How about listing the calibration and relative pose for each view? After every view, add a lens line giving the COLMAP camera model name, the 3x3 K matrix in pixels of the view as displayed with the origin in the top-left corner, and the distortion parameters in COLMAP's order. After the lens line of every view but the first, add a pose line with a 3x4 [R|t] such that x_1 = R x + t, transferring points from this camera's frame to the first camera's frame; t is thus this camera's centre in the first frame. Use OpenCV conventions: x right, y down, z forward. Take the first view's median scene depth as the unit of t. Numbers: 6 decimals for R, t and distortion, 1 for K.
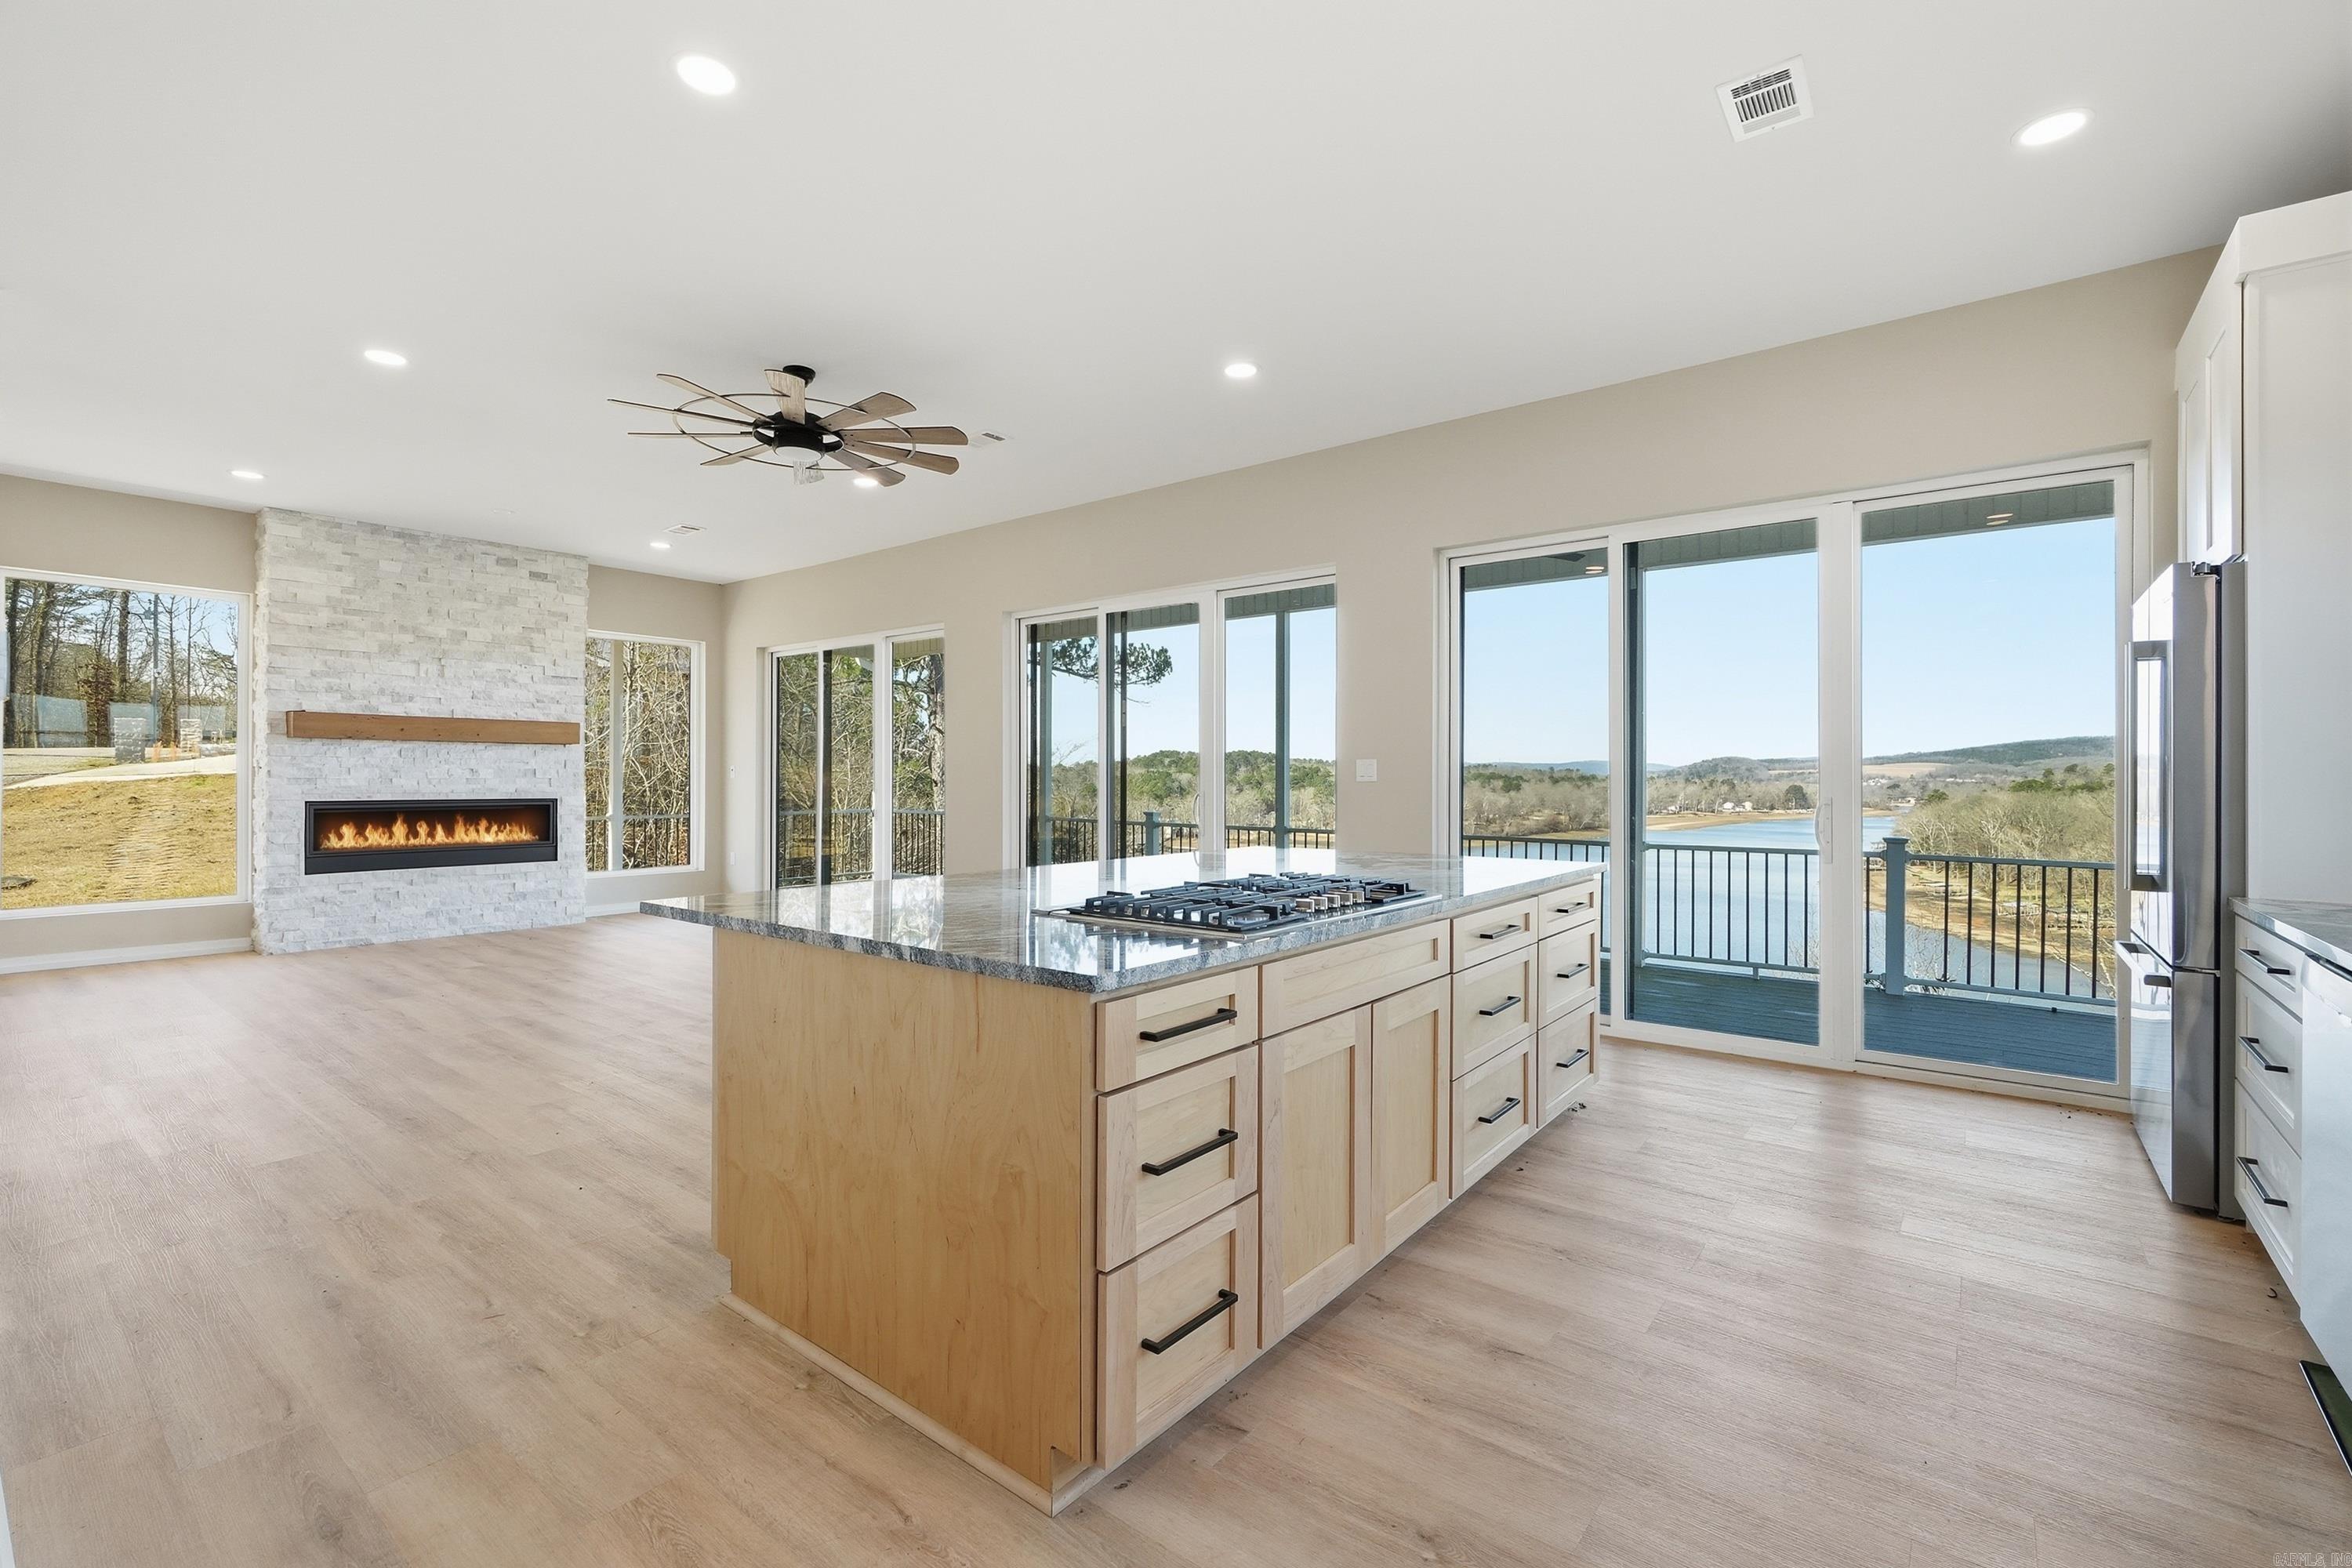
lens RADIAL K [[1019.5, 0, 1171.2], [0, 1019.5, 773.4], [0, 0, 1]] dist [-0.012567, 0.006074]
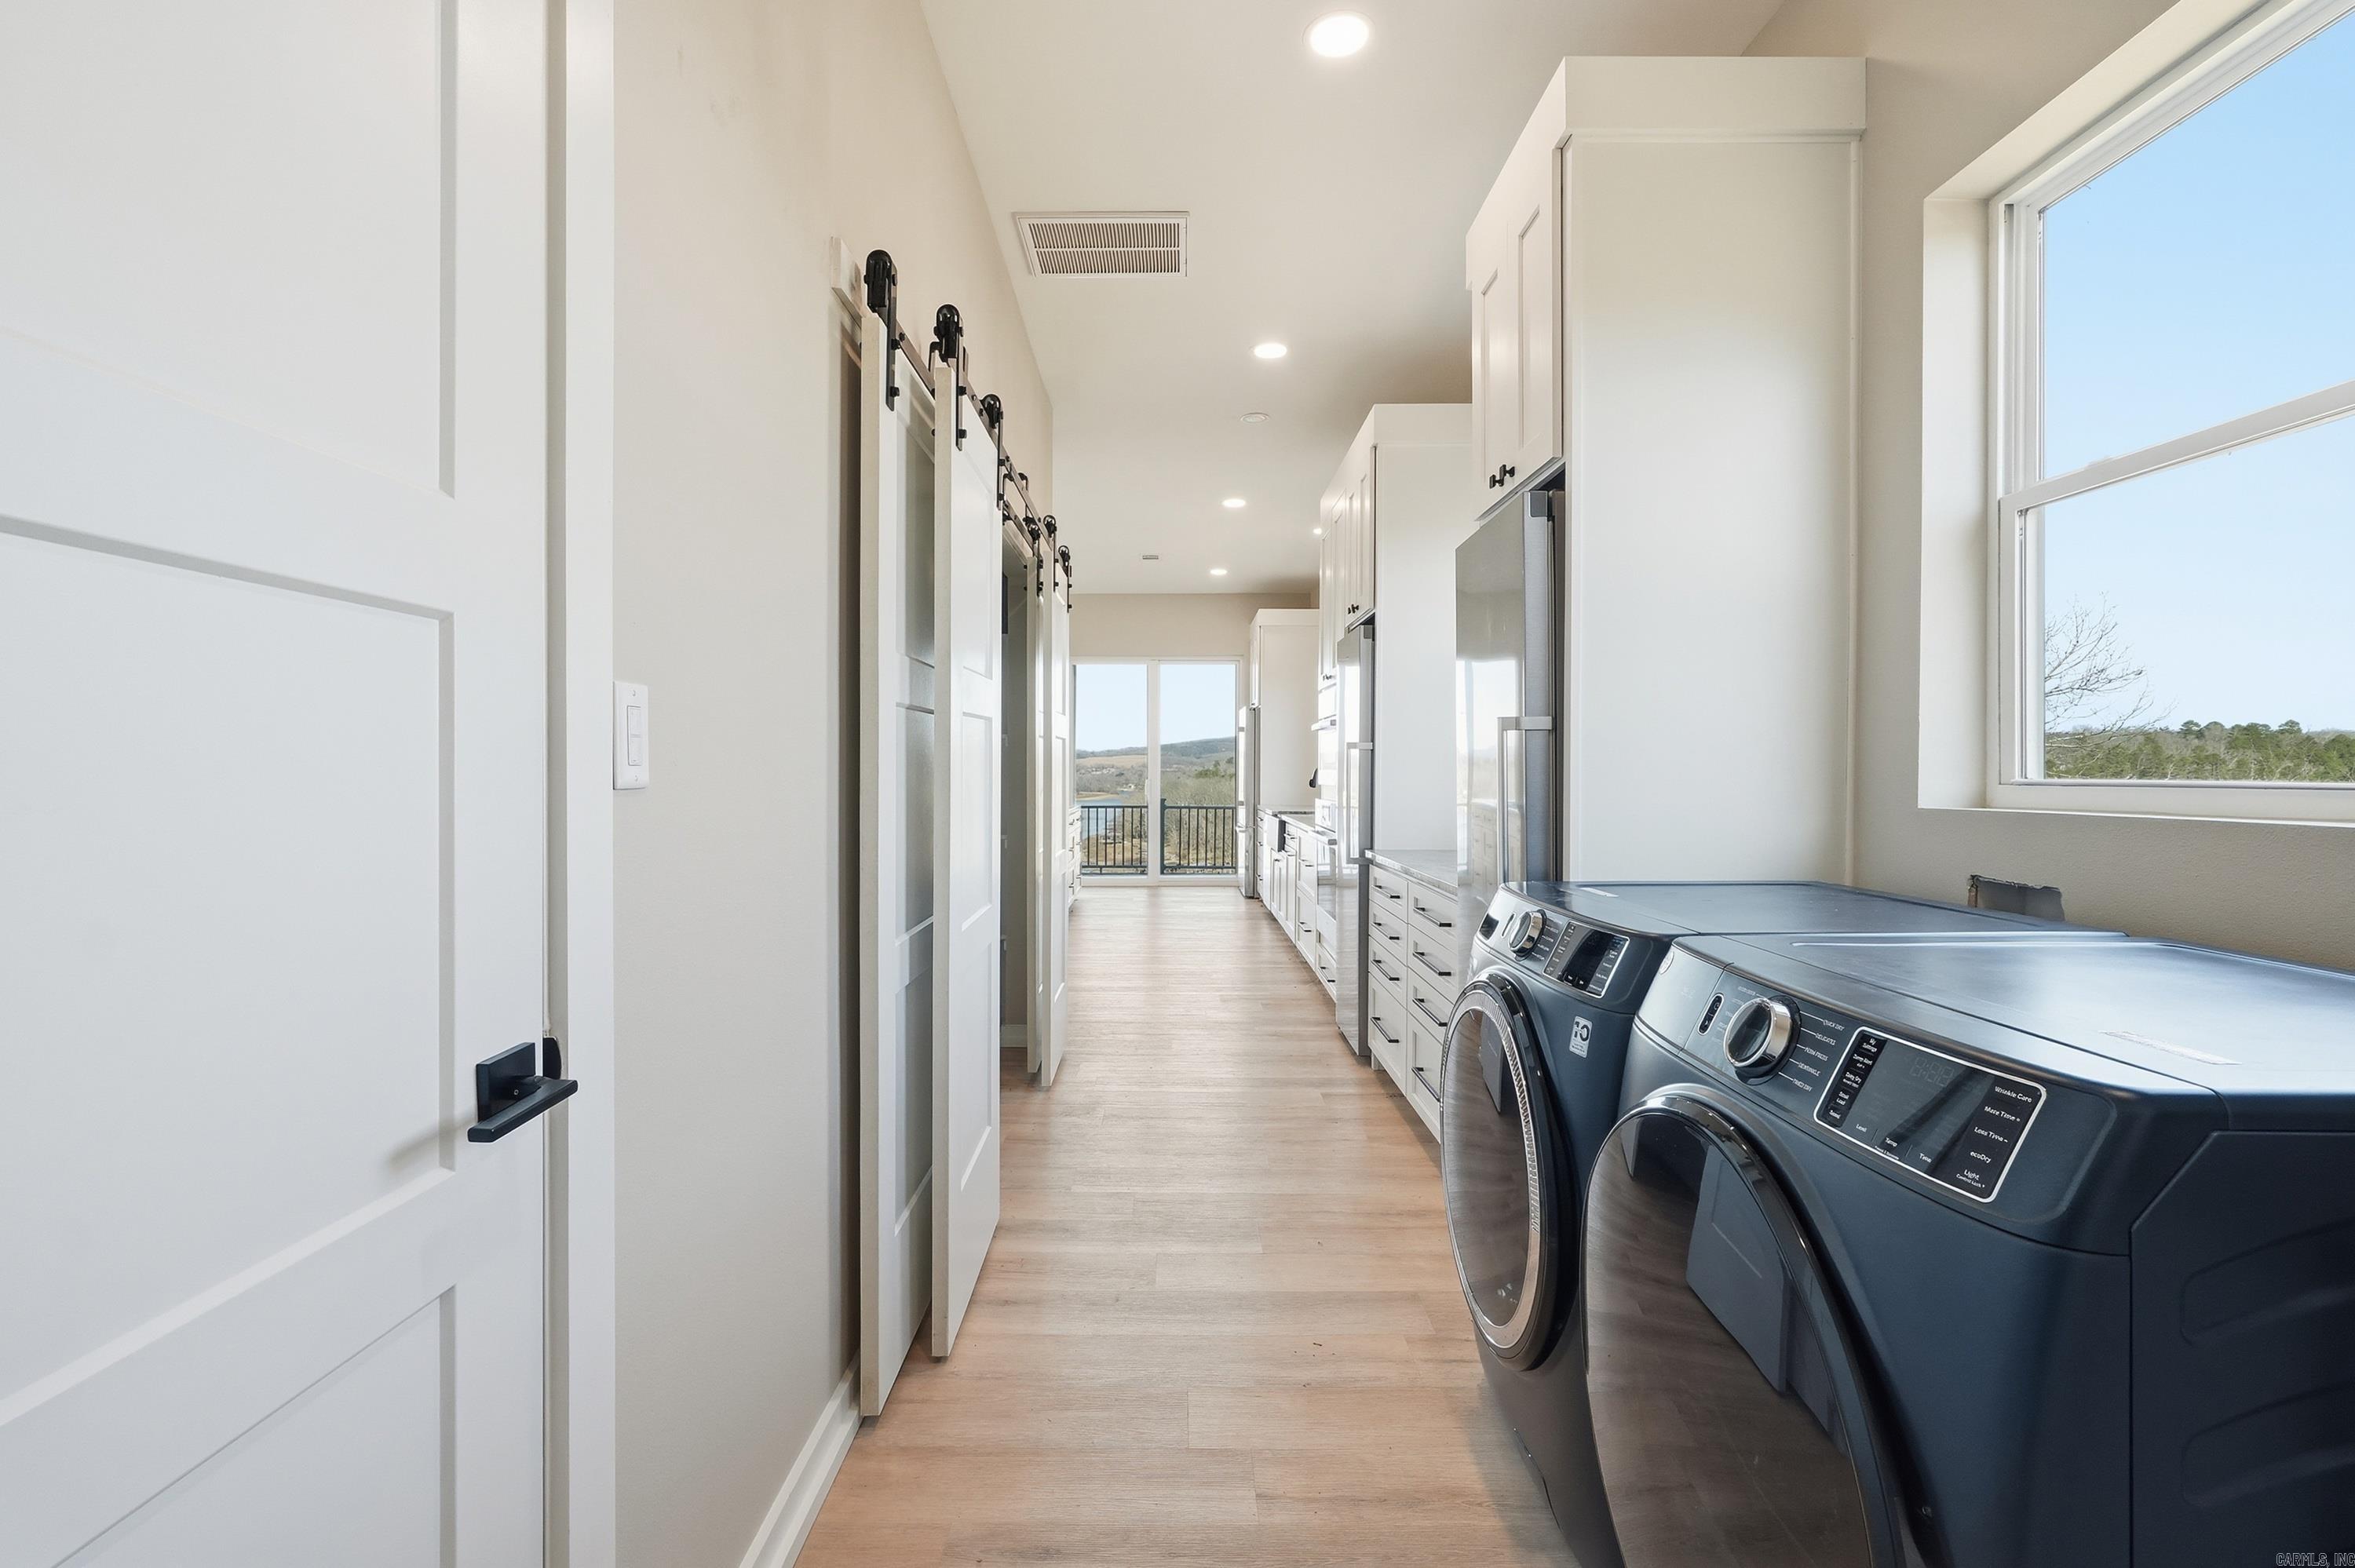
lens RADIAL K [[1020.6, 0, 1172.7], [0, 1020.6, 773.4], [0, 0, 1]] dist [-0.012567, 0.006074]
pose [[0.783484, -0.002493, 0.621407, -0.484699], [-0.004021, 0.999951, 0.009082, -0.004338], [-0.621399, -0.009614, 0.783435, -0.558582]]
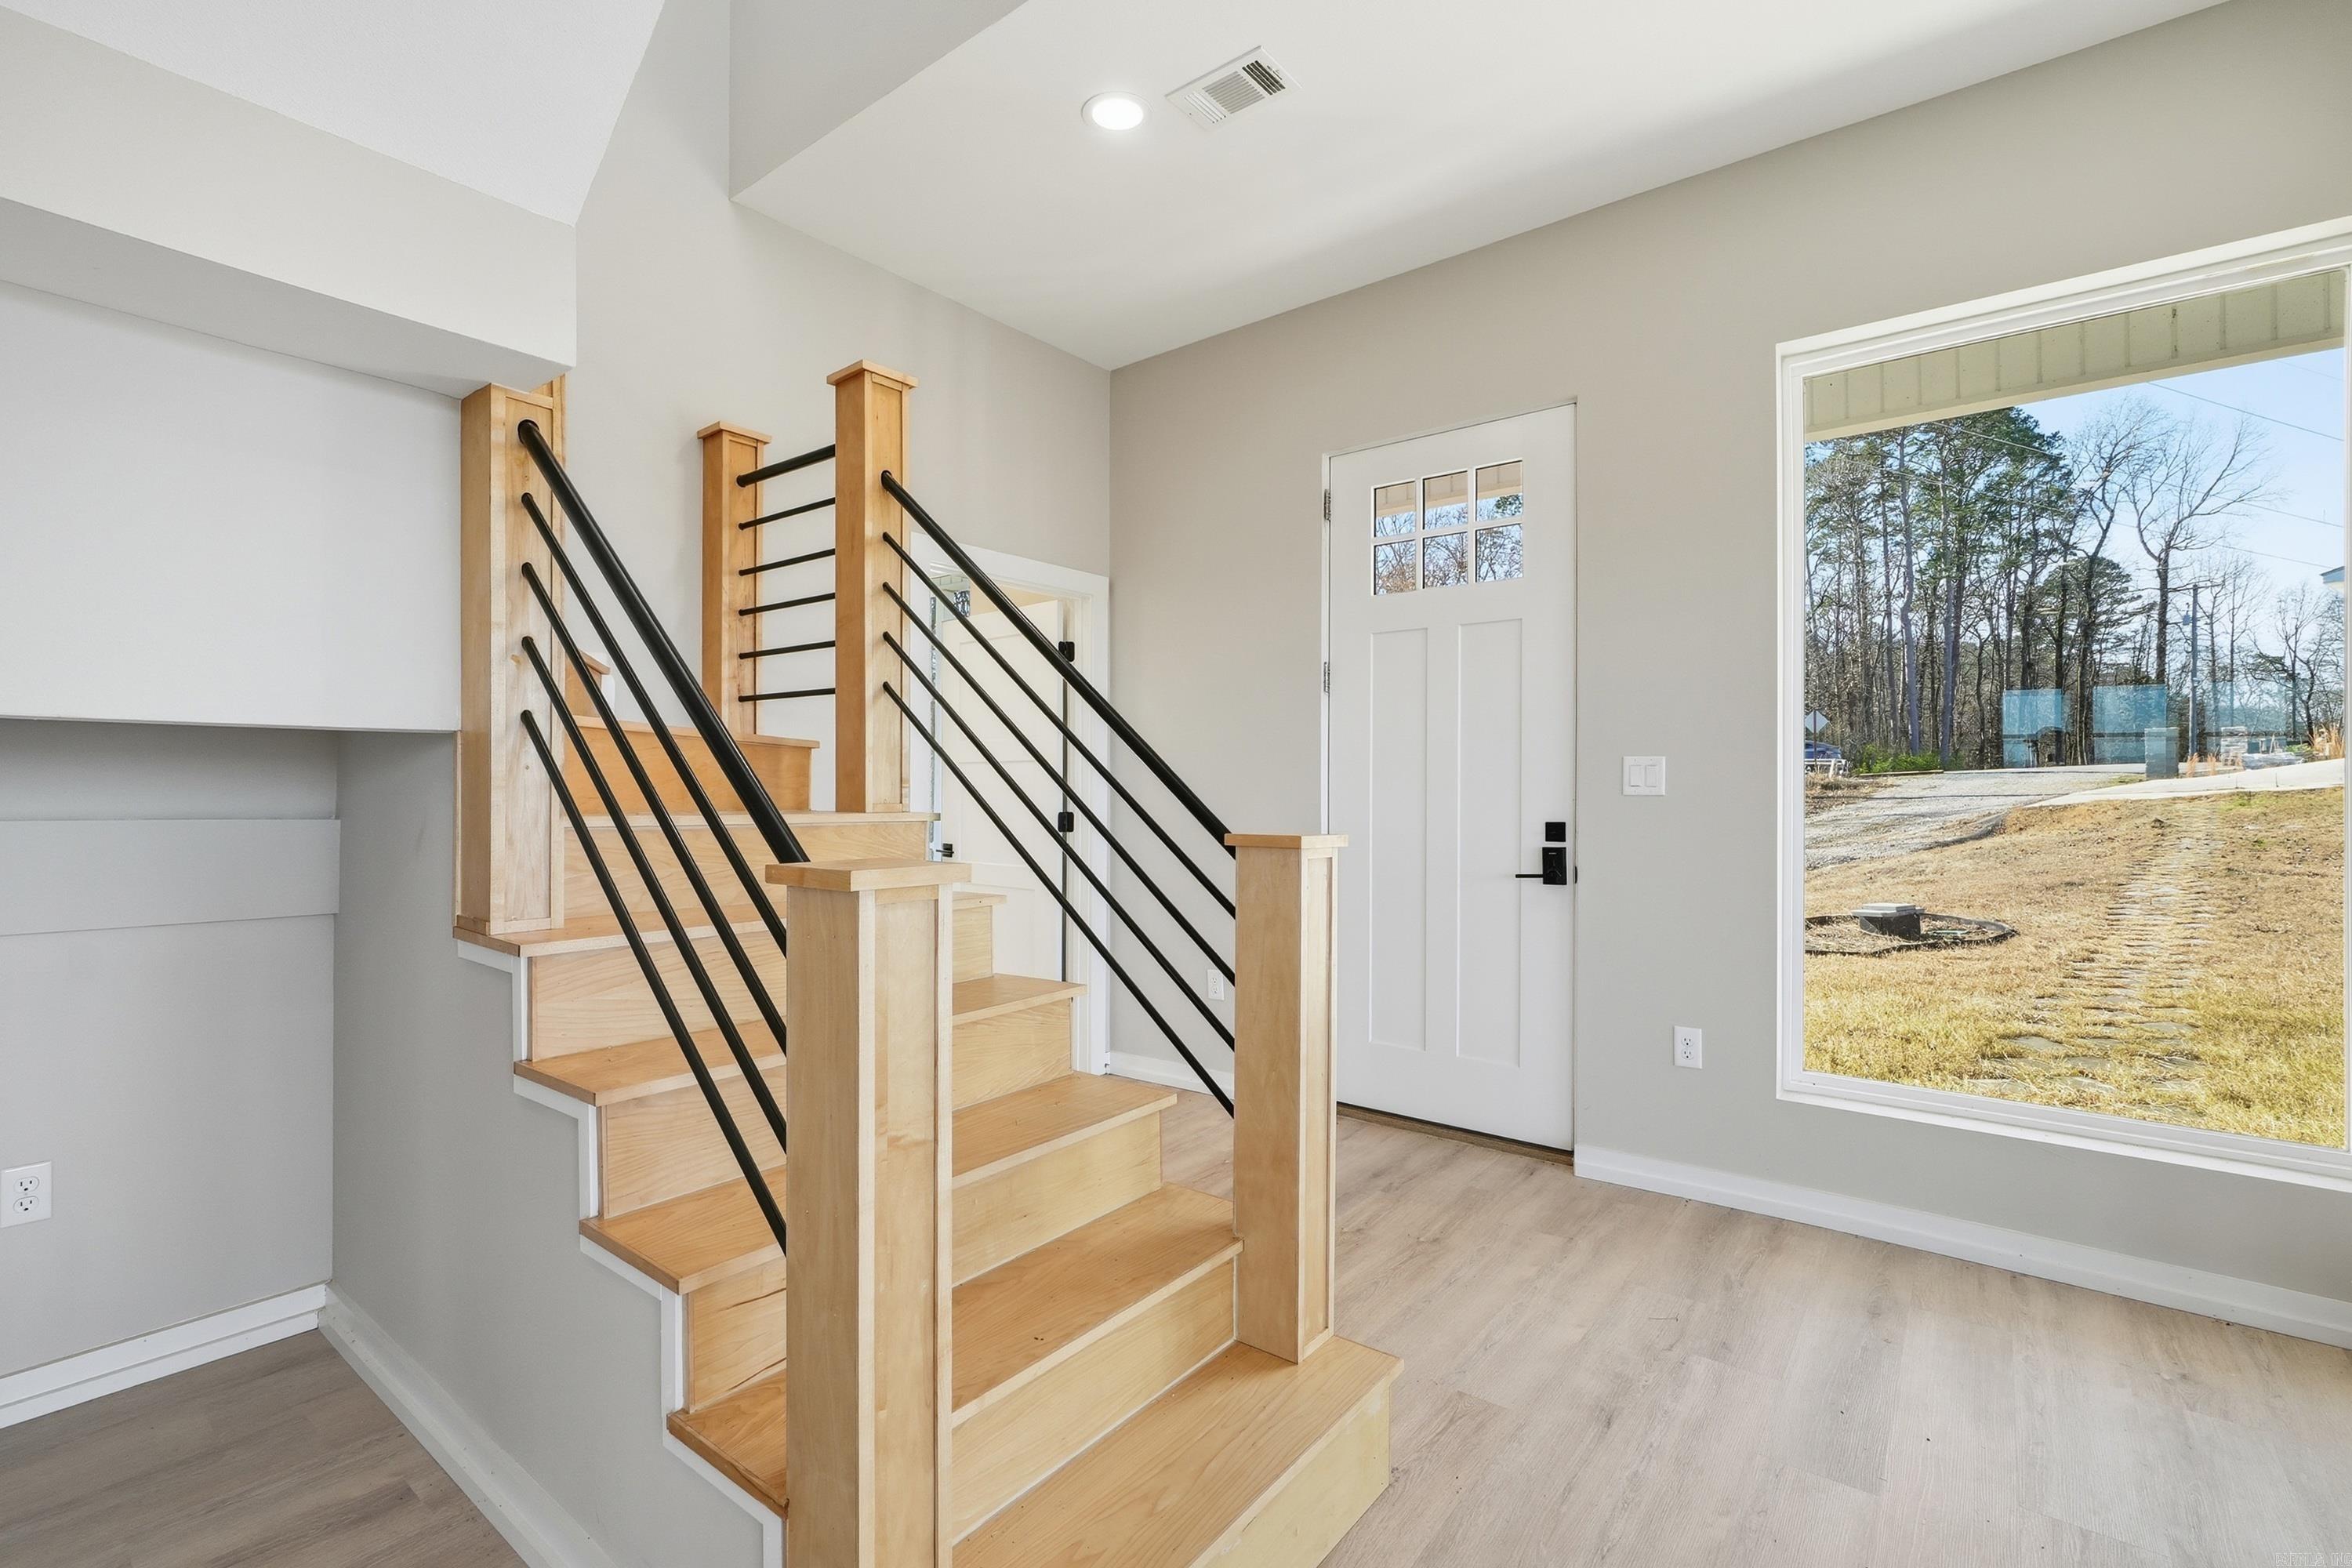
lens RADIAL K [[1048.5, 0, 1170.2], [0, 1048.5, 785.8], [0, 0, 1]] dist [-0.011850, 0.006172]
pose [[0.005442, -0.005539, -0.999970, -0.558344], [0.000376, 0.999985, -0.005537, 0.001828], [0.999985, -0.000346, 0.005444, 0.588024]]
